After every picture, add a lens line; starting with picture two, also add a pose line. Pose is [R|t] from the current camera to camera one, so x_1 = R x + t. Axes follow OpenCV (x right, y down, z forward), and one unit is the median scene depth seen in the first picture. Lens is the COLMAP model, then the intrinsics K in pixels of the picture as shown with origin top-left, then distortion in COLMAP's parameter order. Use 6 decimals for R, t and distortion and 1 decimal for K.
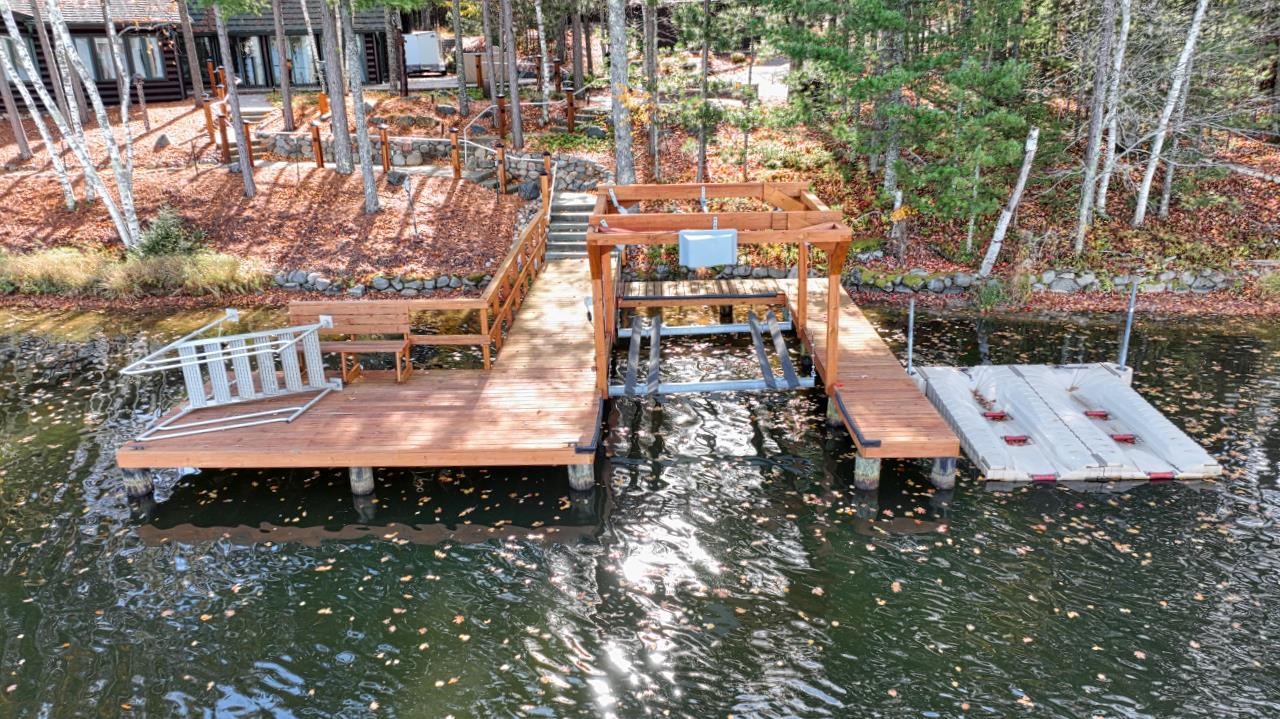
lens RADIAL K [[952.5, 0, 640.4], [0, 952.5, 356.5], [0, 0, 1]] dist [0.002392, 0.014210]
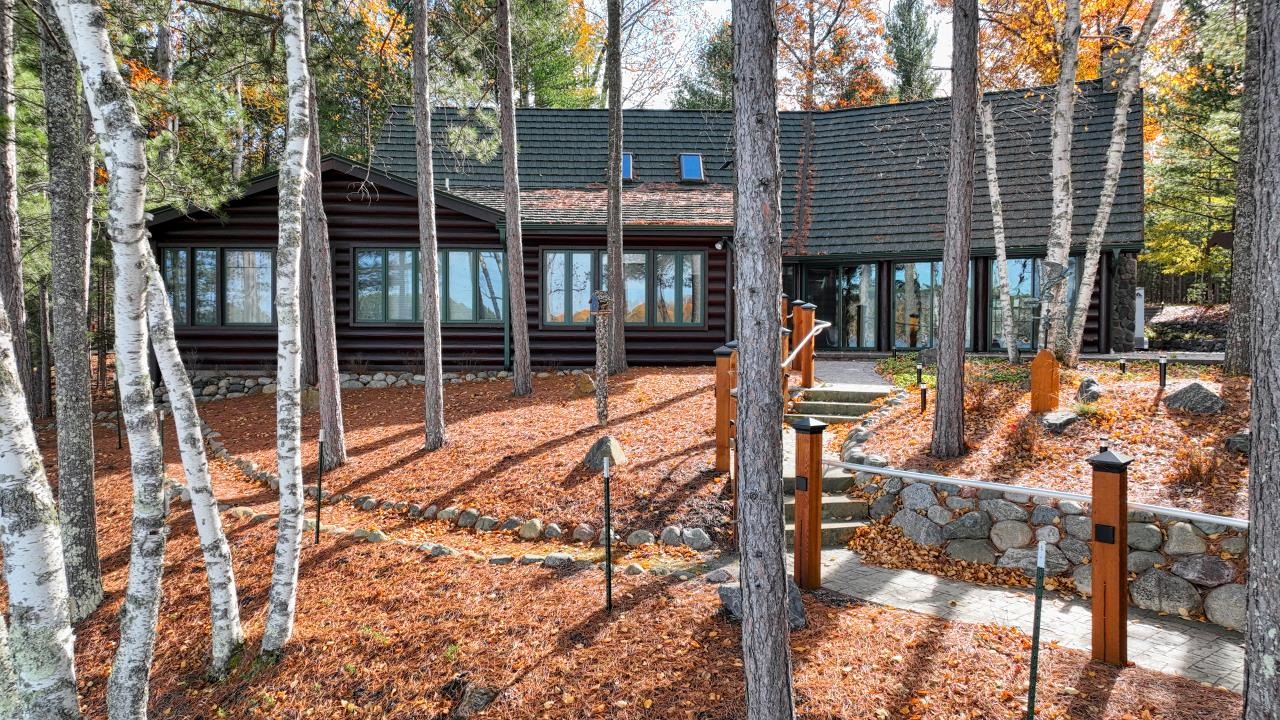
lens RADIAL K [[904.1, 0, 635.7], [0, 904.1, 357.8], [0, 0, 1]] dist [0.010164, -0.004233]
pose [[0.820537, 0.036278, -0.570440, -0.339872], [-0.201742, 0.952138, -0.229638, -0.214180], [0.534807, 0.303508, 0.788584, 0.840269]]
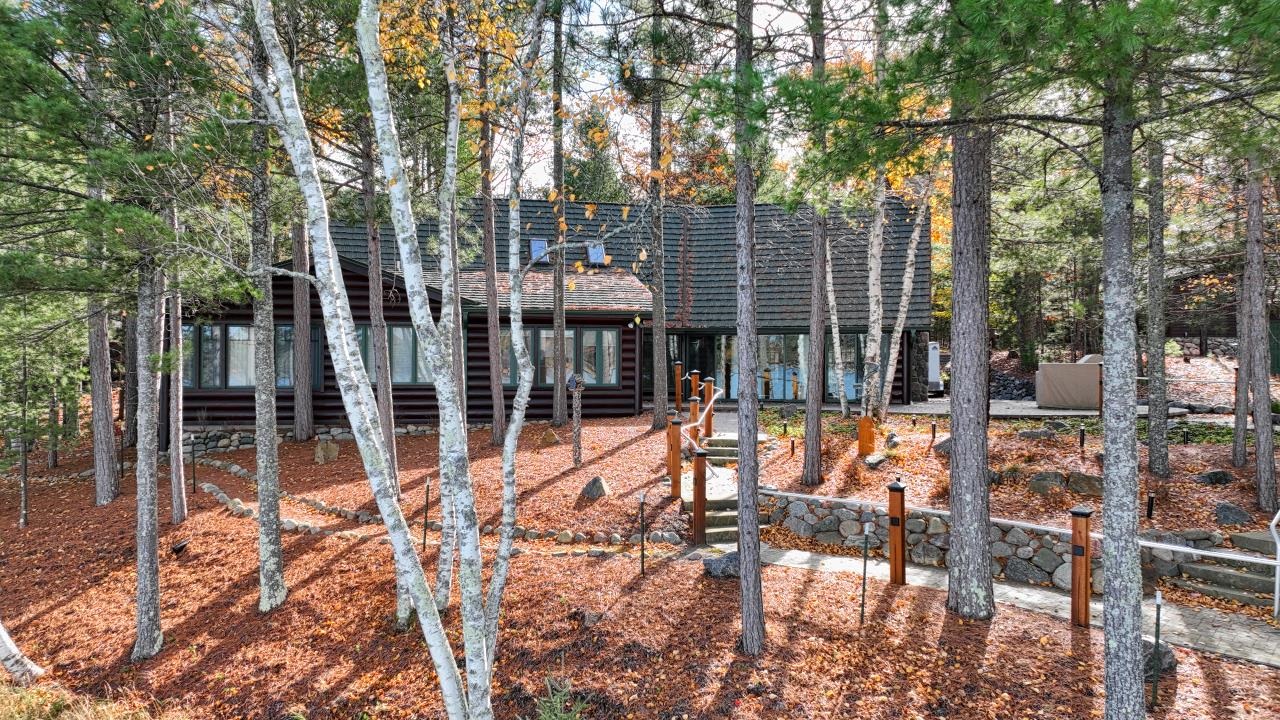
lens RADIAL K [[904.1, 0, 635.4], [0, 904.1, 360.0], [0, 0, 1]] dist [0.010164, -0.004233]
pose [[0.907909, 0.019751, -0.418701, -0.299187], [-0.153359, 0.945285, -0.287954, -0.171950], [0.390104, 0.325648, 0.861262, 0.613601]]
